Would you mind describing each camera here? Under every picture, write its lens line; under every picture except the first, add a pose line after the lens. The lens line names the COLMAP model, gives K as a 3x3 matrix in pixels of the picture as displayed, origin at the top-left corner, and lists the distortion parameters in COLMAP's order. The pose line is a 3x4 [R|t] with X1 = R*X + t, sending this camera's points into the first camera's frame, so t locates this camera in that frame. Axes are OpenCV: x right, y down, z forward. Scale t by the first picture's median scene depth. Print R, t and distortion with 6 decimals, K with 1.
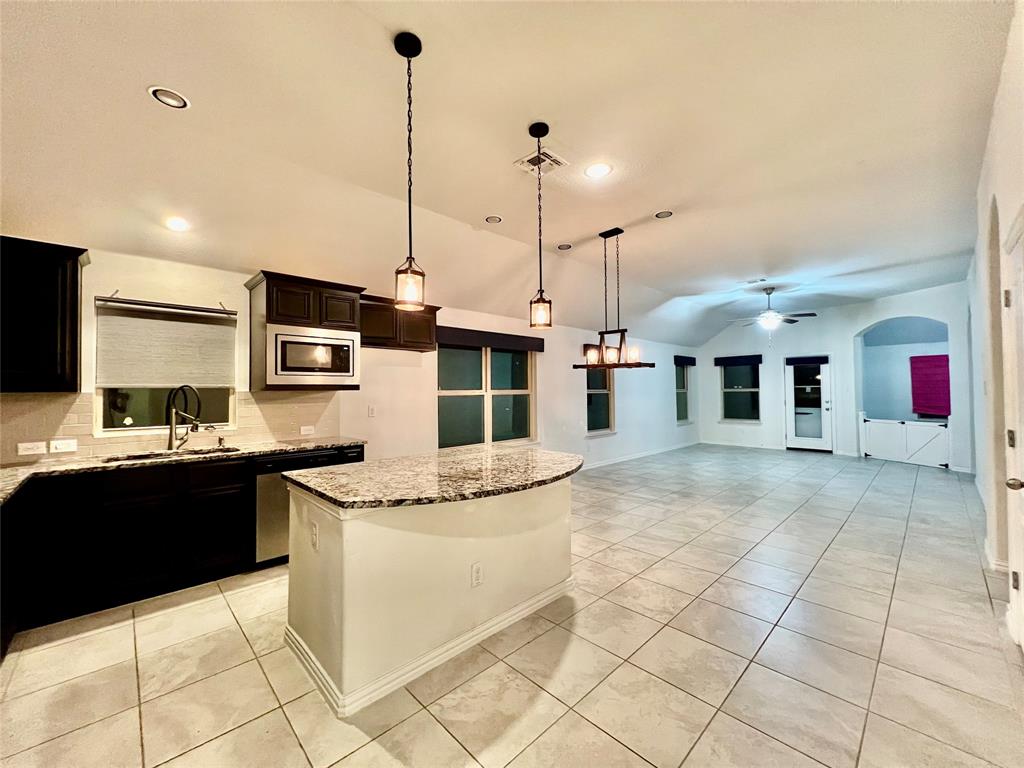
lens RADIAL K [[410.9, 0, 512.0], [0, 410.9, 384.0], [0, 0, 1]] dist [-0.000569, 0.000007]
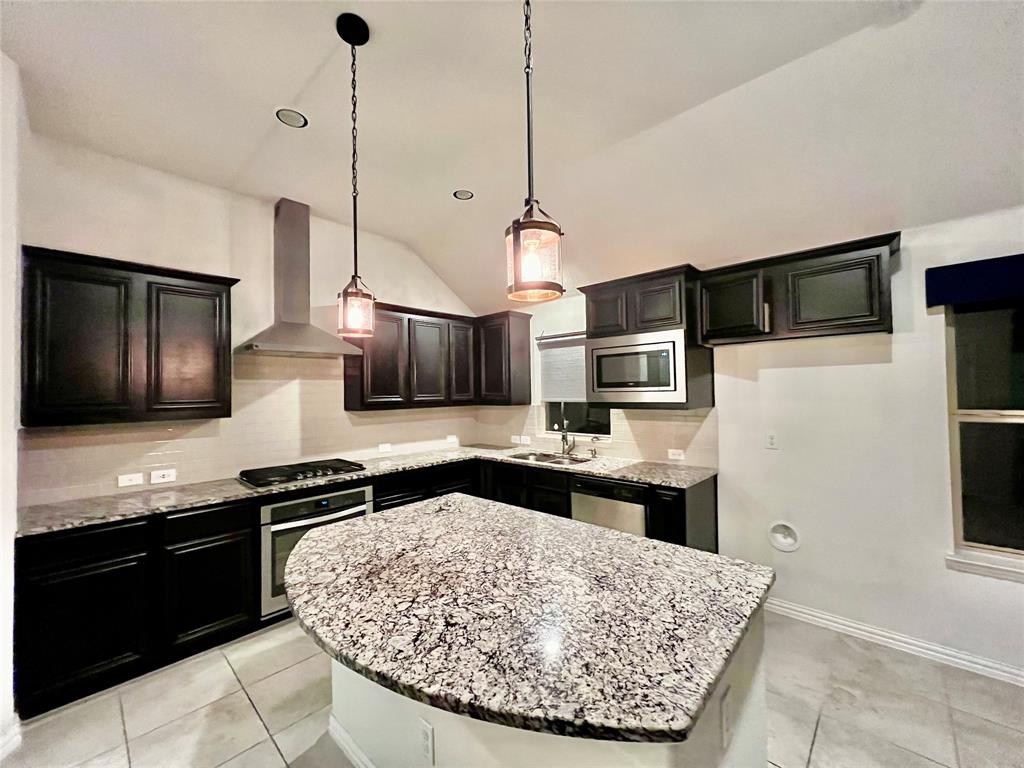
lens RADIAL K [[410.9, 0, 512.0], [0, 410.9, 384.0], [0, 0, 1]] dist [-0.000569, 0.000007]
pose [[0.055108, -0.009155, -0.998438, 0.413141], [0.034391, 0.999382, -0.007266, -0.045737], [0.997888, -0.033937, 0.055389, 0.851190]]
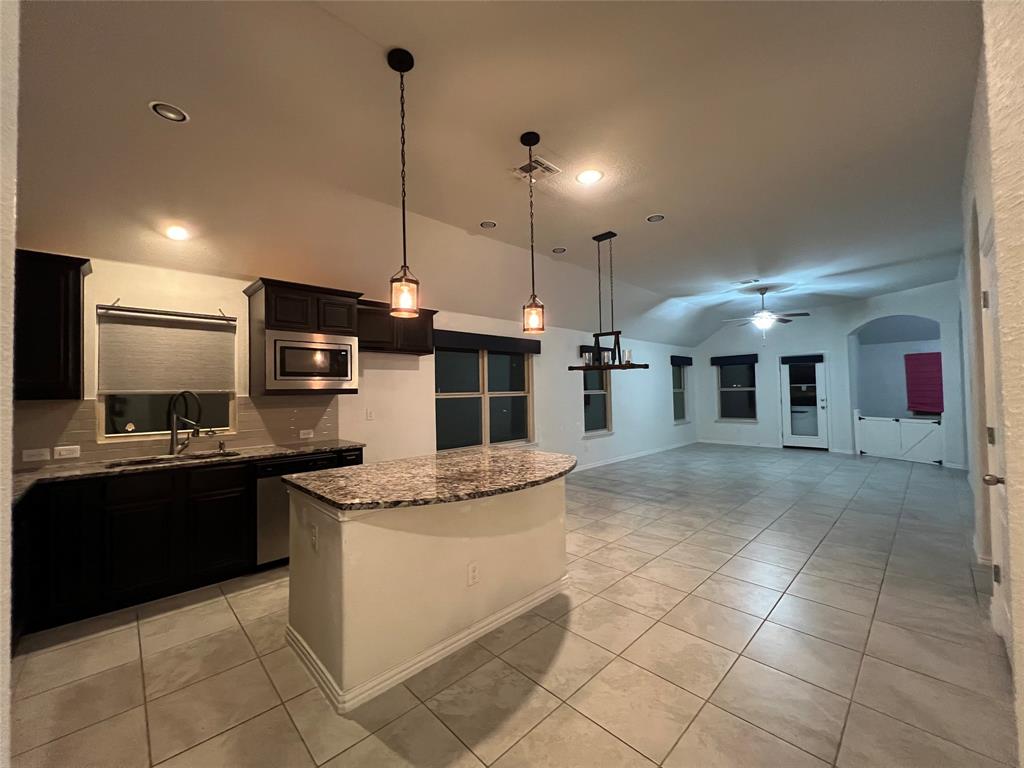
lens RADIAL K [[410.9, 0, 512.0], [0, 410.9, 384.0], [0, 0, 1]] dist [-0.000569, 0.000007]
pose [[0.999949, -0.009924, 0.001763, 0.011398], [0.009928, 0.999948, -0.002283, -0.004763], [-0.001740, 0.002300, 0.999996, -0.020719]]
